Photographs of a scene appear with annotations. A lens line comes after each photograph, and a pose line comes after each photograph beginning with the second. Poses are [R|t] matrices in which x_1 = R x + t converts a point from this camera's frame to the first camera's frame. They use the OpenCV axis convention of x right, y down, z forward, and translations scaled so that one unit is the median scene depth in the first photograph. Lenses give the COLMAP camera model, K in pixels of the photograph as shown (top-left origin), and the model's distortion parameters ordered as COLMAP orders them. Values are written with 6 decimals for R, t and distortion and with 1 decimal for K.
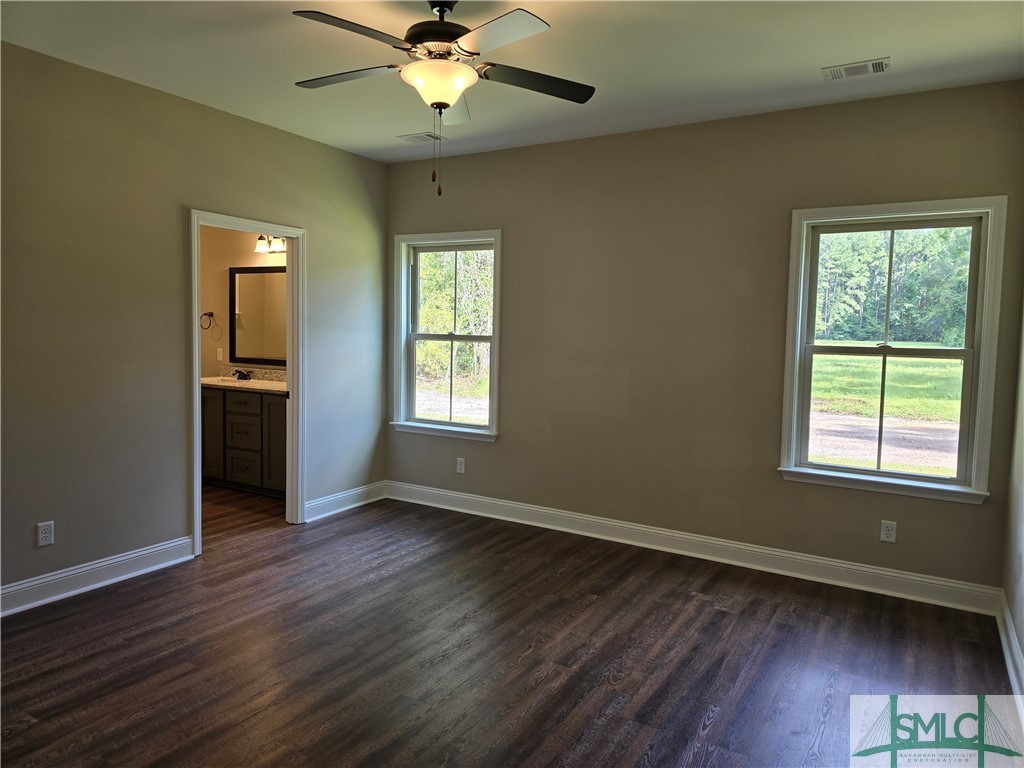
lens RADIAL K [[692.0, 0, 517.3], [0, 692.0, 383.2], [0, 0, 1]] dist [0.060222, -0.053457]
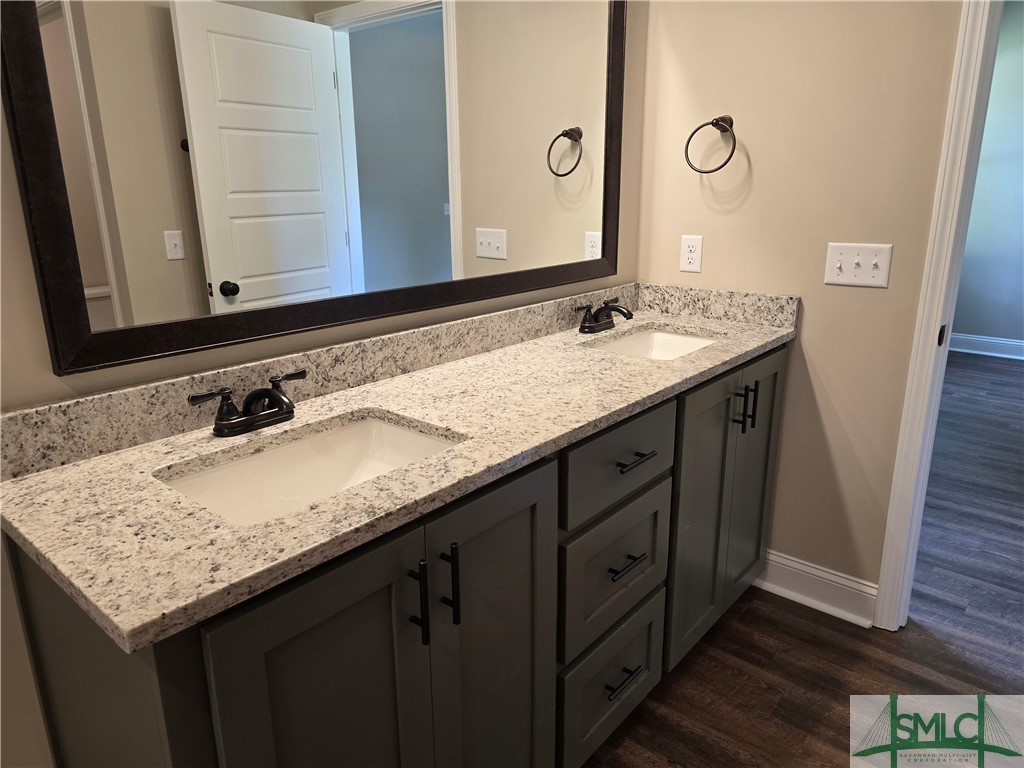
lens RADIAL K [[692.0, 0, 507.9], [0, 692.0, 382.2], [0, 0, 1]] dist [0.060222, -0.053457]
pose [[0.162324, -0.289820, 0.943215, -0.558880], [0.090831, 0.956223, 0.278185, -0.065295], [-0.982548, 0.040517, 0.181543, 0.881989]]
